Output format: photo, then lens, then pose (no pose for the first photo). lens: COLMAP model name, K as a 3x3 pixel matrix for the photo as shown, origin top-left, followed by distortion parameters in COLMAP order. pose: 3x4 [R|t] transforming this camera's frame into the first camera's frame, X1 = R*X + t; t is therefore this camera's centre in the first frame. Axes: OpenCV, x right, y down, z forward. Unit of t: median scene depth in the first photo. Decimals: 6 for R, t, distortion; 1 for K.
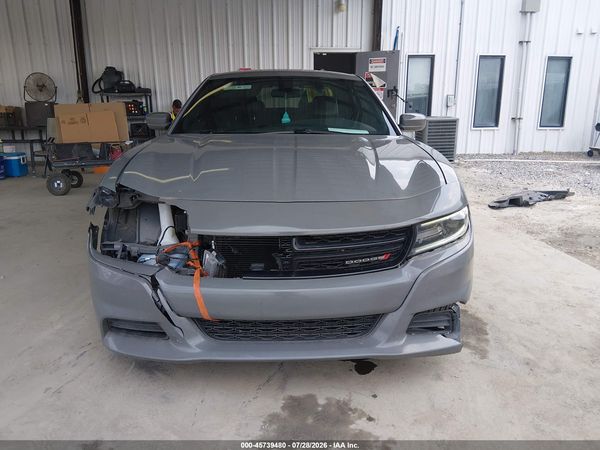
lens RADIAL K [[457.4, 0, 296.1], [0, 457.4, 221.4], [0, 0, 1]] dist [0.102998, -0.175940]
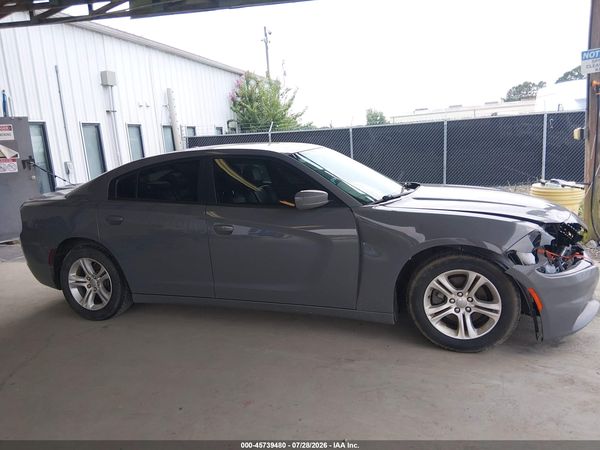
lens RADIAL K [[457.4, 0, 296.1], [0, 457.4, 221.4], [0, 0, 1]] dist [0.102998, -0.175940]
pose [[0.344448, -0.184983, 0.920400, -1.109034], [0.298610, 0.951067, 0.079395, -0.241567], [-0.890049, 0.247493, 0.382831, 0.640050]]
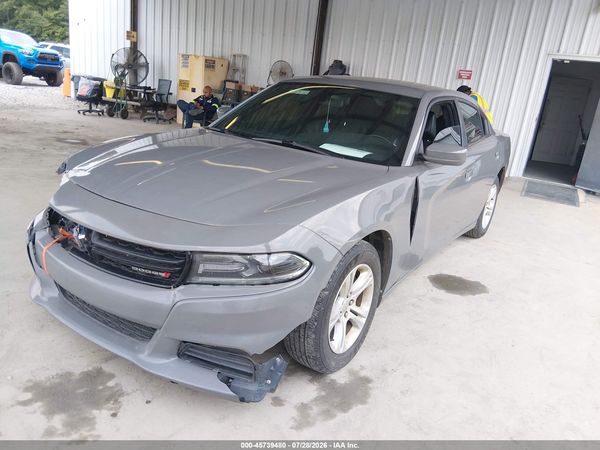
lens RADIAL K [[452.1, 0, 301.1], [0, 452.1, 224.1], [0, 0, 1]] dist [0.101899, -0.159929]
pose [[0.811426, 0.253533, -0.526602, 0.476958], [-0.242092, 0.965882, 0.091994, -0.099510], [0.531959, 0.052840, 0.845120, 0.155734]]
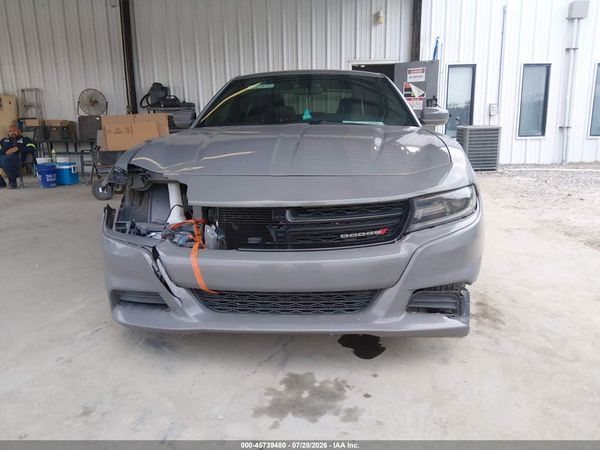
lens RADIAL K [[452.1, 0, 301.1], [0, 452.1, 224.1], [0, 0, 1]] dist [0.101899, -0.159929]
pose [[0.995546, 0.002281, -0.094254, 0.055965], [-0.005487, 0.999415, -0.033768, 0.048293], [0.094121, 0.034135, 0.994975, 0.005163]]
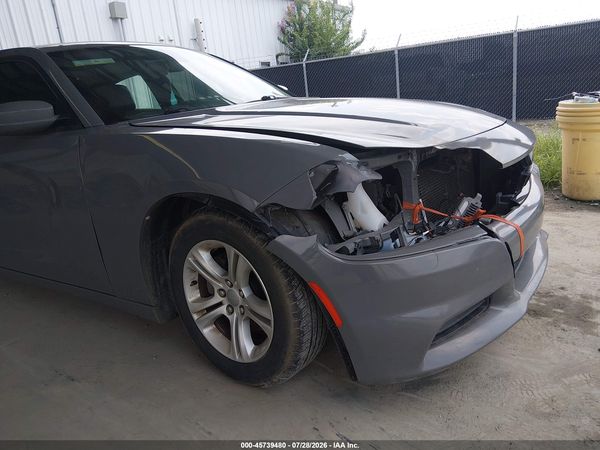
lens RADIAL K [[457.4, 0, 296.1], [0, 457.4, 221.4], [0, 0, 1]] dist [0.102998, -0.175940]
pose [[0.549039, -0.280495, 0.787324, -0.566608], [0.315695, 0.941819, 0.115387, -0.050615], [-0.773881, 0.185202, 0.605646, 0.384896]]
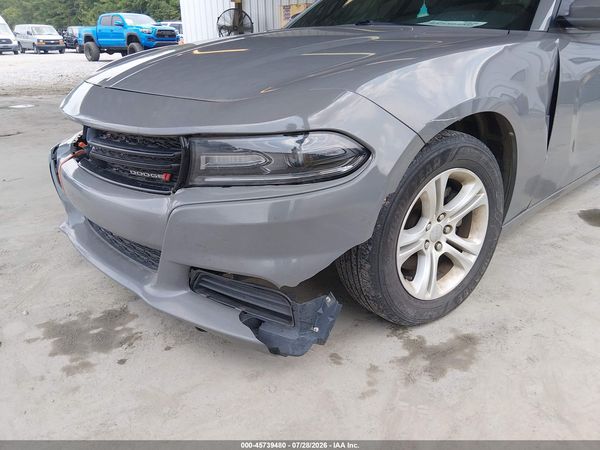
lens RADIAL K [[457.4, 0, 296.1], [0, 457.4, 221.4], [0, 0, 1]] dist [0.102998, -0.175940]
pose [[0.647684, 0.268210, -0.713140, 0.445634], [-0.172737, 0.963310, 0.205416, -0.021281], [0.742069, -0.009859, 0.670250, 0.337157]]
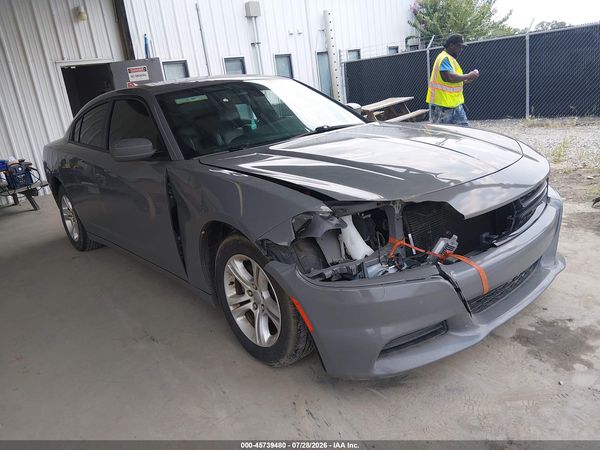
lens RADIAL K [[457.4, 0, 296.1], [0, 457.4, 221.4], [0, 0, 1]] dist [0.102998, -0.175940]
pose [[0.765721, -0.273359, 0.582191, -0.549532], [0.283032, 0.956044, 0.076641, -0.076088], [-0.577550, 0.106093, 0.809432, 0.183123]]
